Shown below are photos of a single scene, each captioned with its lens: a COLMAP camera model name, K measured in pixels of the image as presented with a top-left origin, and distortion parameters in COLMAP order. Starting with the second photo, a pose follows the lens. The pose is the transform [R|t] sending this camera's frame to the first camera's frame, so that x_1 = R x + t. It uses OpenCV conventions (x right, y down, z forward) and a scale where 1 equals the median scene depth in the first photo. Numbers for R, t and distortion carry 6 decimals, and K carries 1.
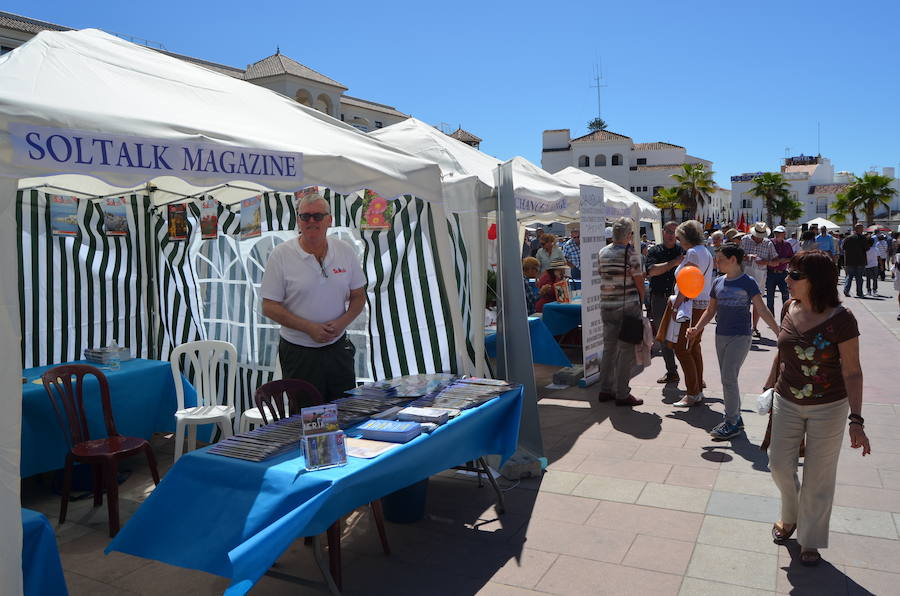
lens RADIAL K [[700.6, 0, 460.1], [0, 700.6, 299.3], [0, 0, 1]] dist [-0.098970, 0.041343]
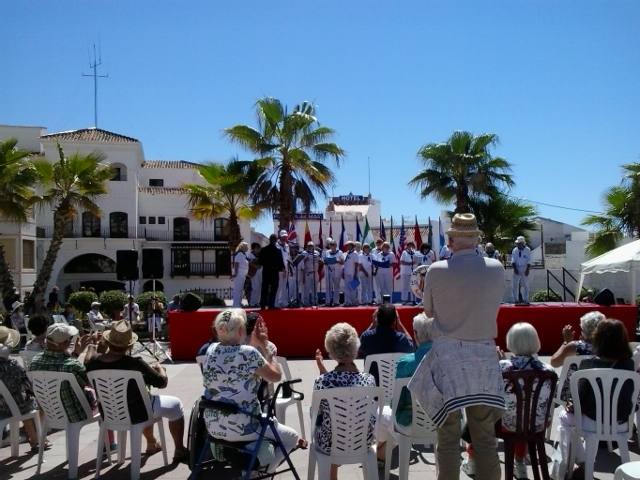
lens RADIAL K [[650.4, 0, 319.8], [0, 650.4, 254.9], [0, 0, 1]] dist [0.177886, -0.447426]
pose [[0.879375, 0.036936, 0.474694, 0.105037], [0.031542, 0.990277, -0.135485, -0.034001], [-0.475083, 0.134115, 0.869660, 0.394789]]
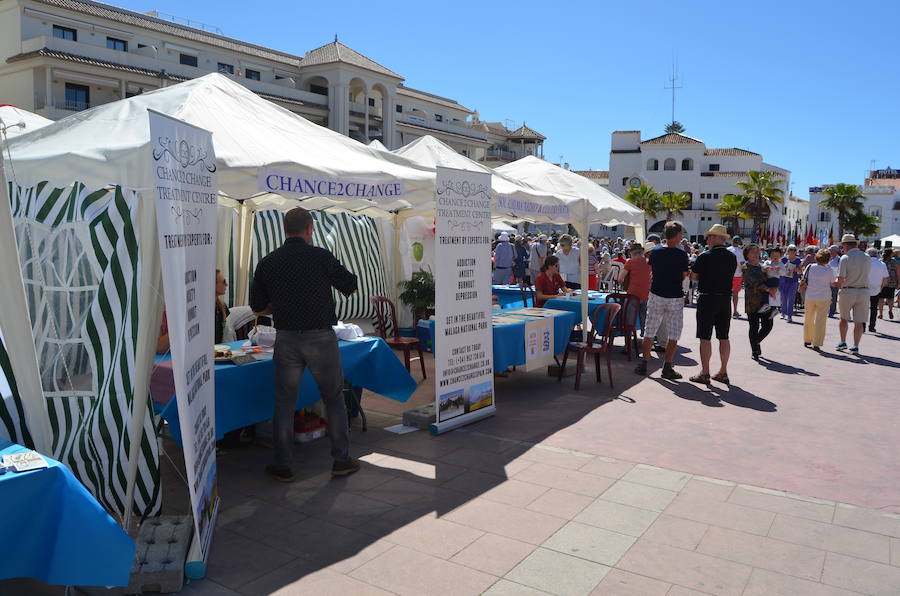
lens RADIAL K [[700.6, 0, 460.1], [0, 700.6, 299.3], [0, 0, 1]] dist [-0.098970, 0.041343]
pose [[0.993393, 0.058785, -0.098564, 0.019687], [-0.058487, 0.998271, 0.005909, -0.001953], [0.098741, -0.000105, 0.995113, 0.017965]]
